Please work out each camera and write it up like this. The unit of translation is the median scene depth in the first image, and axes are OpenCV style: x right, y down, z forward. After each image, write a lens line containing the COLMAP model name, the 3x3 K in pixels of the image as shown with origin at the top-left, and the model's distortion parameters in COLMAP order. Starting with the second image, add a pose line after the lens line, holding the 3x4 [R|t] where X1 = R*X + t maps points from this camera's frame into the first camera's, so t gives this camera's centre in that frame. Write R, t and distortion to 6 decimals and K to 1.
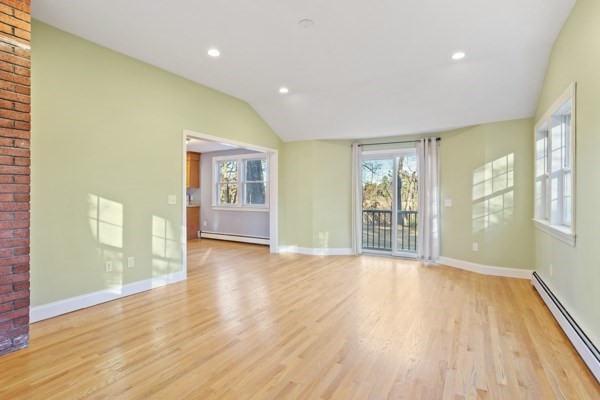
lens RADIAL K [[293.0, 0, 303.0], [0, 293.0, 195.4], [0, 0, 1]] dist [-0.023781, 0.010084]
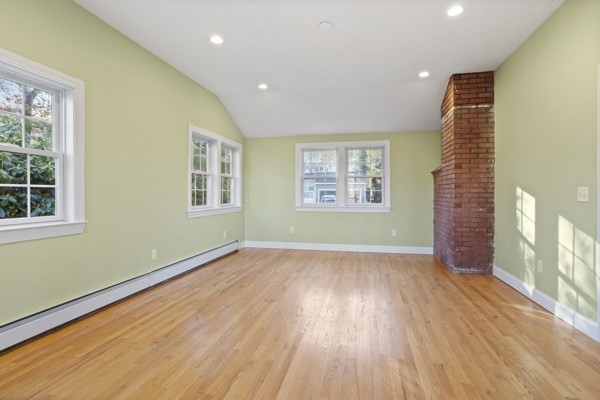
lens RADIAL K [[293.0, 0, 297.8], [0, 293.0, 190.9], [0, 0, 1]] dist [-0.023781, 0.010084]
pose [[-0.955192, -0.004012, -0.295959, 0.300997], [-0.002633, 0.999984, -0.005056, 0.012908], [0.295974, -0.004050, -0.955187, 1.420099]]
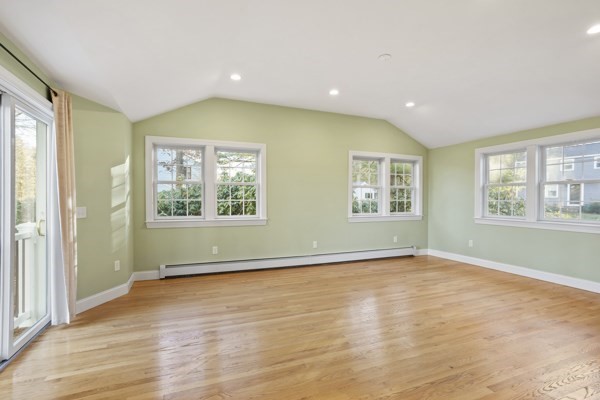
lens RADIAL K [[293.0, 0, 299.2], [0, 293.0, 202.9], [0, 0, 1]] dist [-0.023781, 0.010084]
pose [[-0.789376, -0.010606, 0.613818, -0.326345], [0.000900, 0.999830, 0.018434, -0.012642], [-0.613909, 0.015104, -0.789232, 1.549632]]
